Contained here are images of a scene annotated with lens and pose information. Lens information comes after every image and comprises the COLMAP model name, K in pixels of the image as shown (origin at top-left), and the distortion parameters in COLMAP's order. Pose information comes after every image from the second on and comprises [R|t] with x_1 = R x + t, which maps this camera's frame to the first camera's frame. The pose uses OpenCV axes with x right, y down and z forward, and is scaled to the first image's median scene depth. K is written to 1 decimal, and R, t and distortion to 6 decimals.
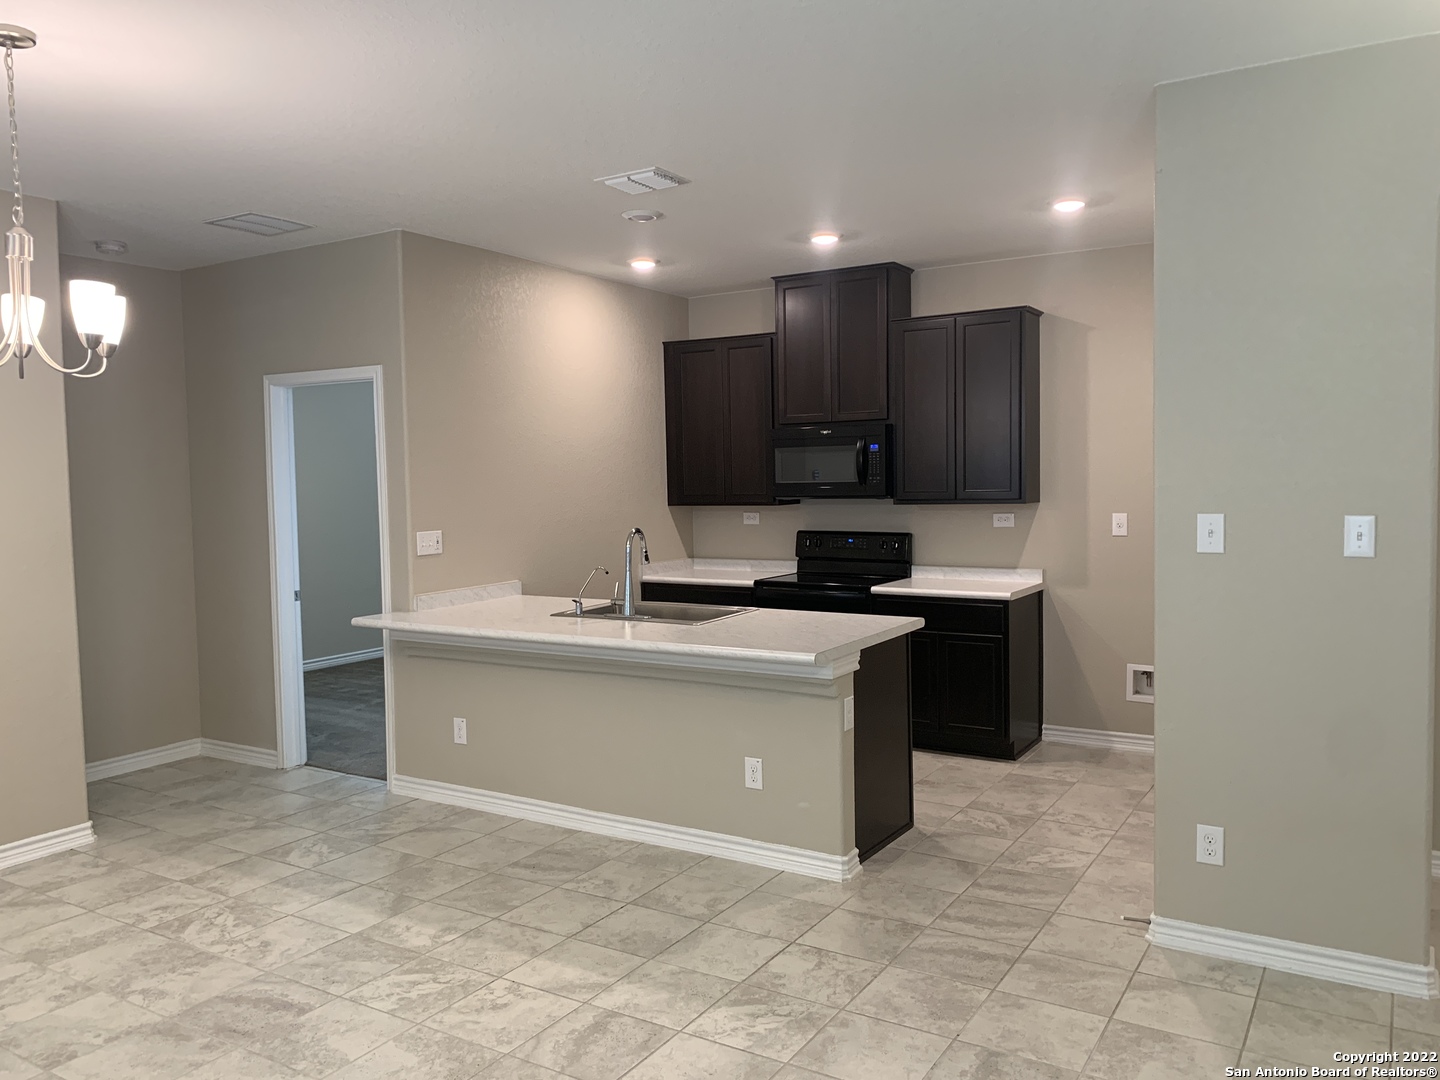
lens RADIAL K [[1106.1, 0, 714.4], [0, 1106.1, 534.7], [0, 0, 1]] dist [0.014142, -0.009548]
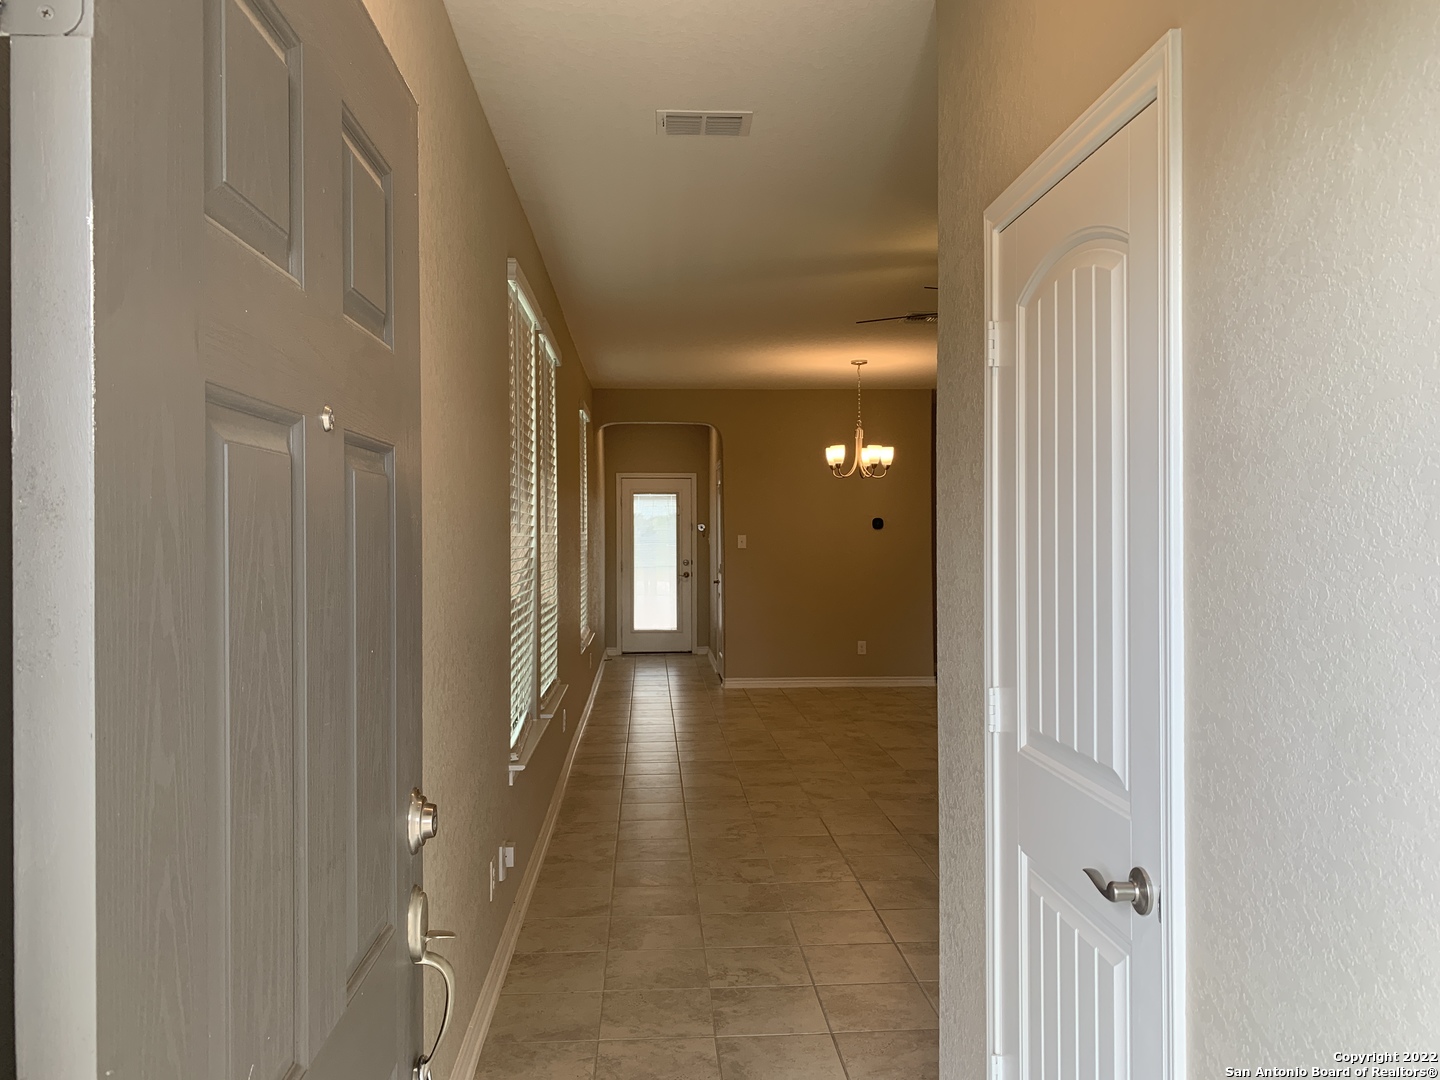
lens RADIAL K [[1092.1, 0, 720.6], [0, 1092.1, 533.7], [0, 0, 1]] dist [0.163577, -0.408206]
pose [[0.584820, 0.017616, -0.810972, 0.889391], [-0.049433, 0.998680, -0.013954, 0.034772], [0.809655, 0.048250, 0.584919, -0.568494]]
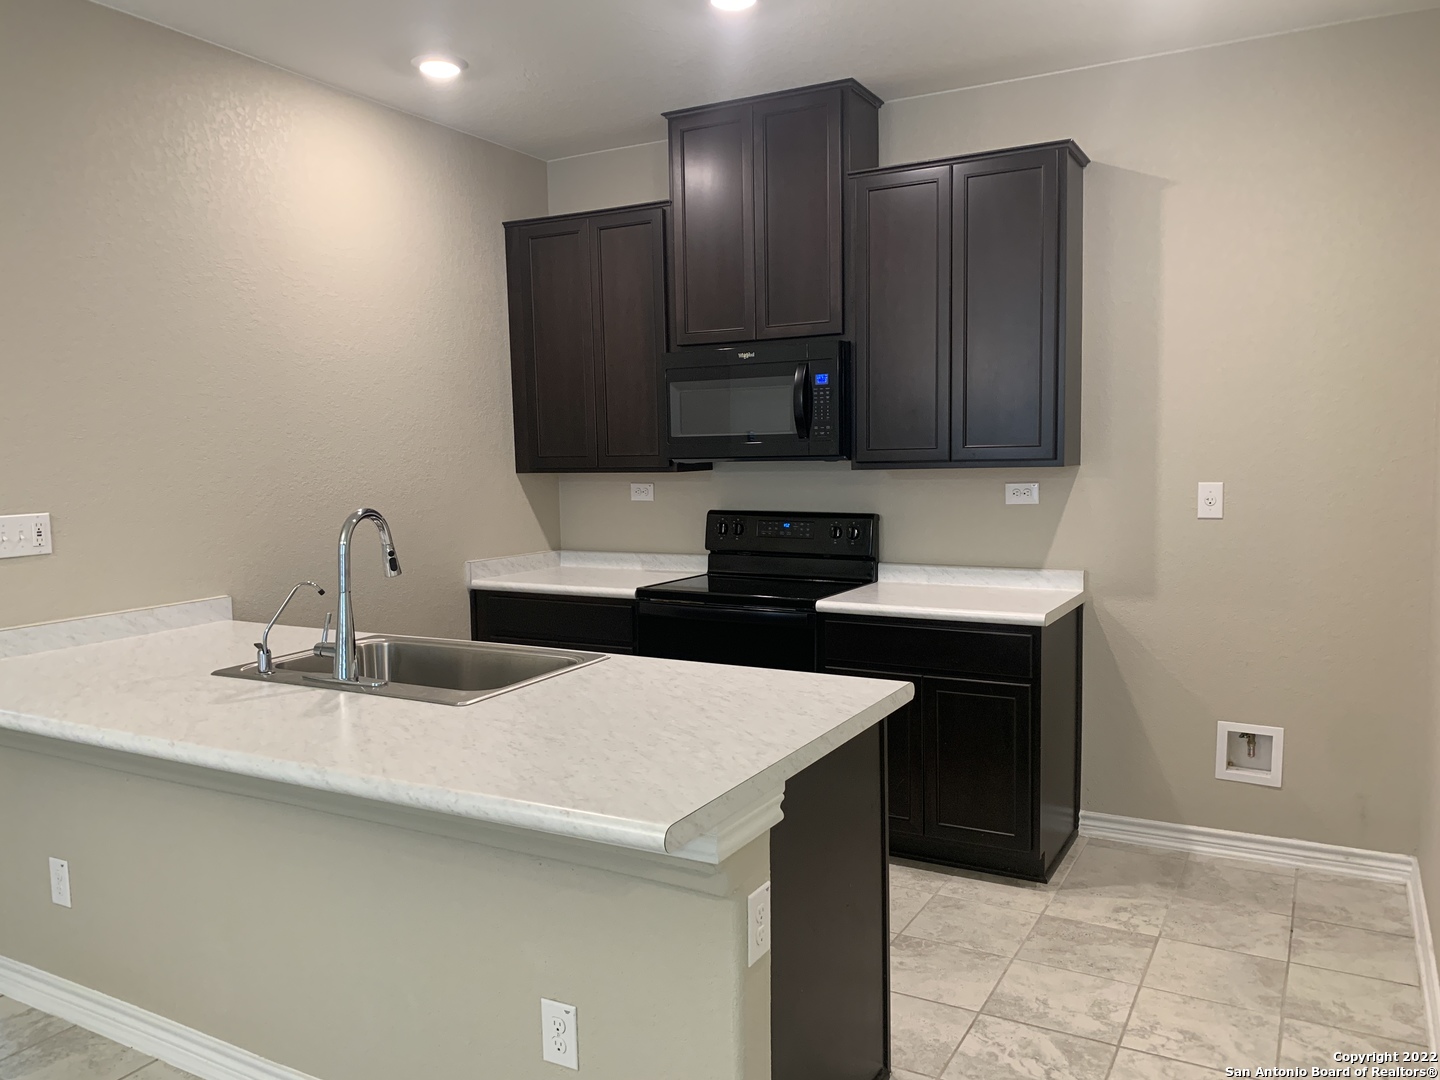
lens RADIAL K [[1096.3, 0, 720.5], [0, 1096.3, 554.9], [0, 0, 1]] dist [0.000805, 0.000046]
pose [[0.998905, -0.003537, 0.046658, 0.074108], [0.001620, 0.999155, 0.041066, -0.005386], [-0.046763, -0.040945, 0.998066, 0.484140]]
